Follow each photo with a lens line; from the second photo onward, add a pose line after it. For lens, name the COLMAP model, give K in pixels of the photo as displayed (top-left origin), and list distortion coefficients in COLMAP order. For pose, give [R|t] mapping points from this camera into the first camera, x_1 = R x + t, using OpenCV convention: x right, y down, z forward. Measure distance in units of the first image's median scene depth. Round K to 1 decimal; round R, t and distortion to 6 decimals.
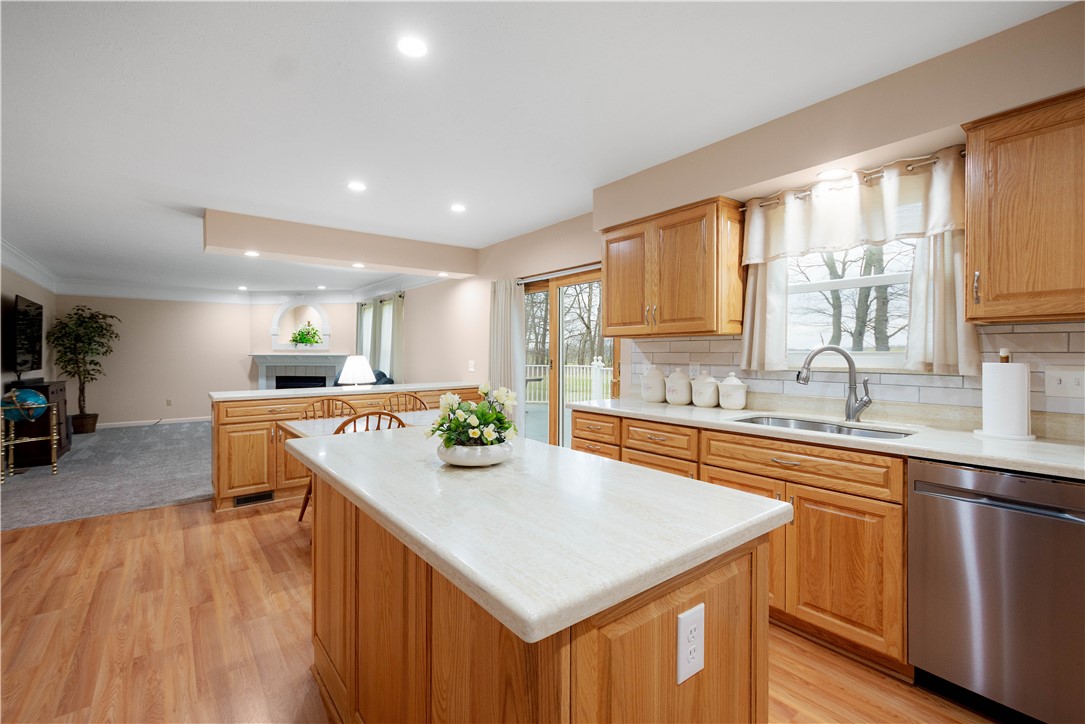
lens RADIAL K [[475.1, 0, 546.5], [0, 475.1, 355.0], [0, 0, 1]] dist [0.000861, -0.000653]
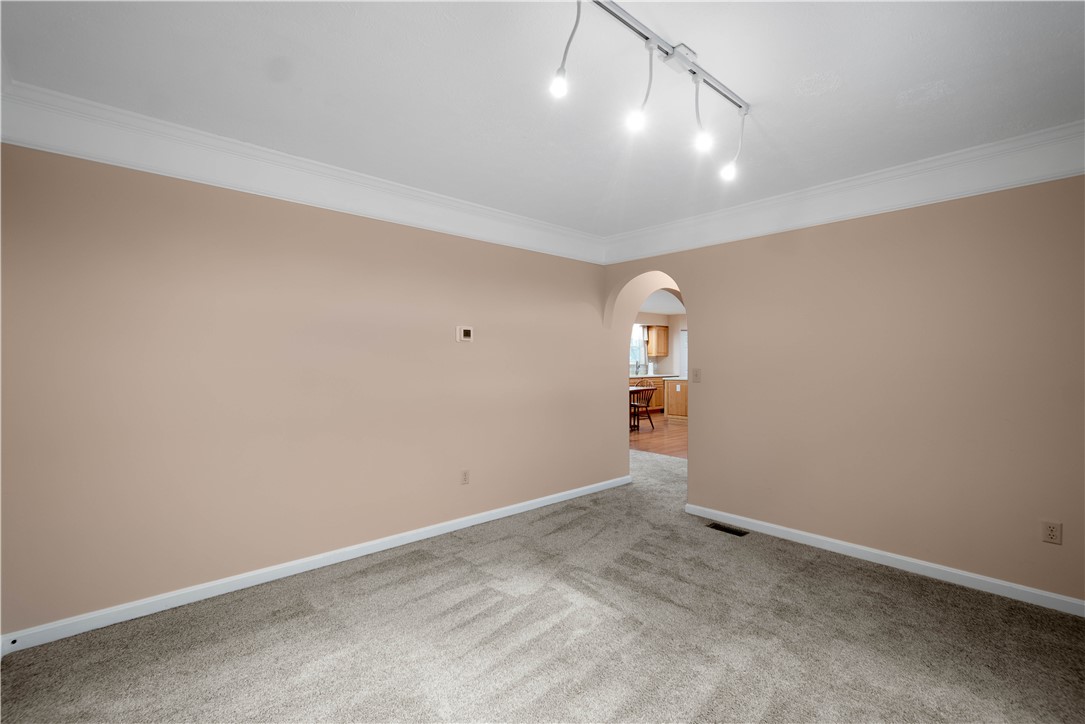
lens RADIAL K [[474.9, 0, 544.1], [0, 474.9, 364.7], [0, 0, 1]] dist [0.001007, -0.000094]
pose [[-0.056758, -0.007947, 0.998356, -2.572276], [0.003305, 0.999961, 0.008147, -0.006901], [-0.998383, 0.003762, -0.056729, 1.361104]]
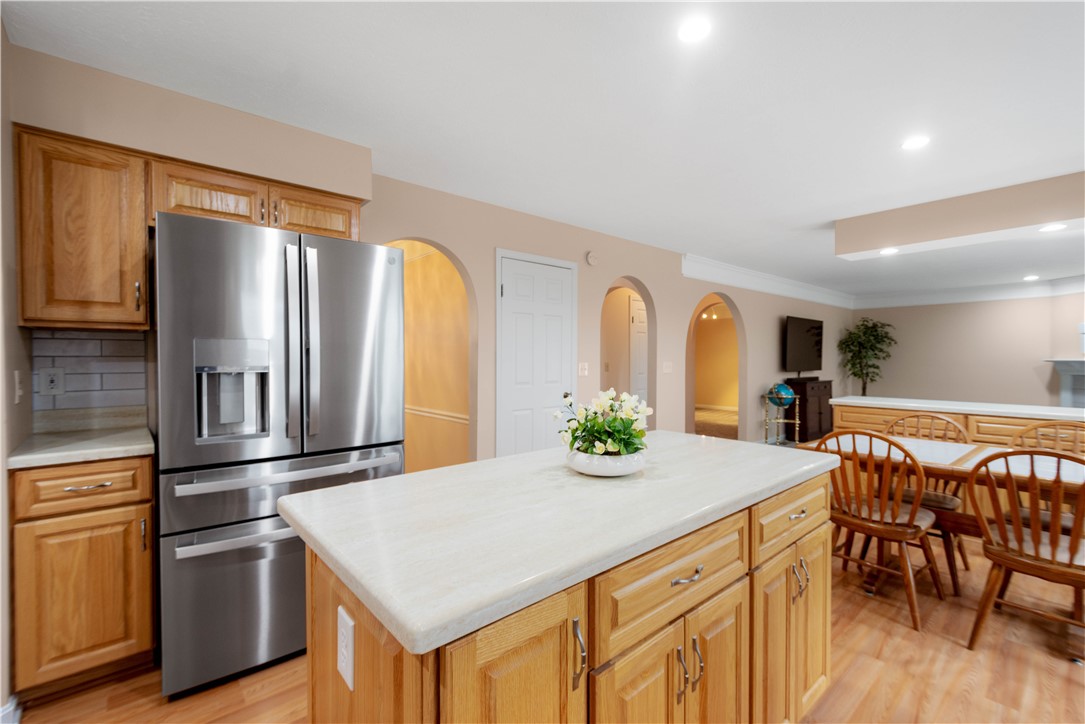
lens RADIAL K [[474.9, 0, 544.1], [0, 474.9, 364.7], [0, 0, 1]] dist [0.001007, -0.000094]
pose [[0.042125, 0.014559, -0.999006, 0.310254], [-0.005744, 0.999881, 0.014329, 0.000858], [0.999096, 0.005135, 0.042204, 0.307480]]
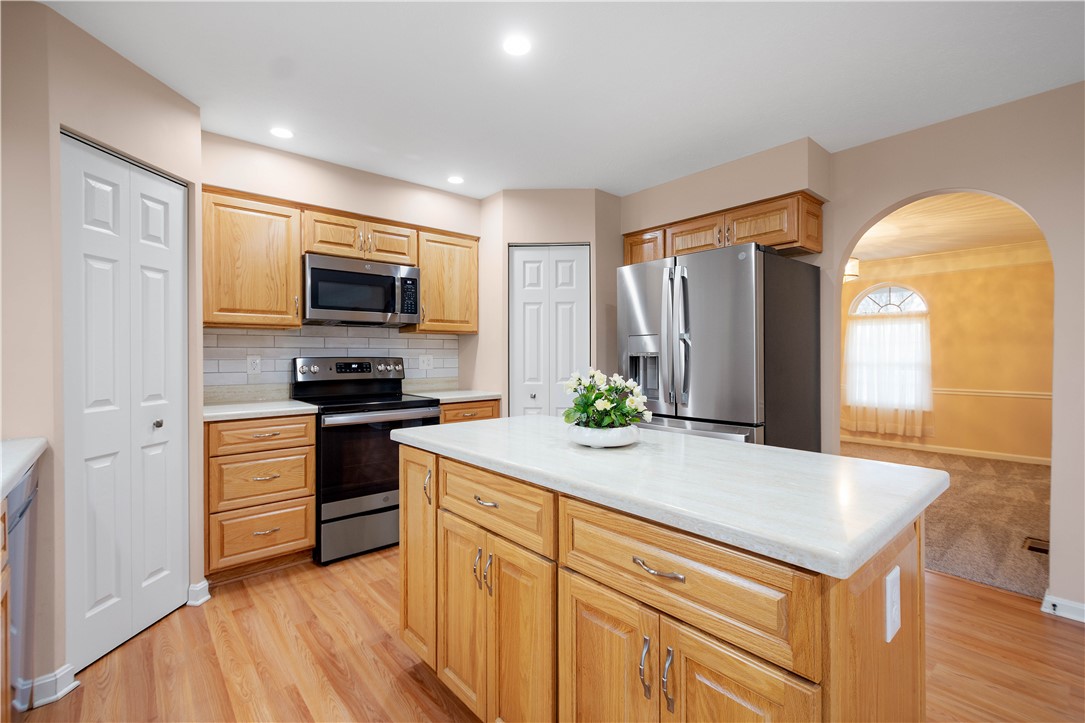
lens RADIAL K [[480.6, 0, 542.5], [0, 480.6, 361.5], [0, 0, 1]] dist [0.014425, 0.000053]
pose [[-0.999399, 0.002781, -0.034557, 0.008808], [0.002212, 0.999861, 0.016496, 0.011317], [0.034598, 0.016410, -0.999267, 0.775005]]
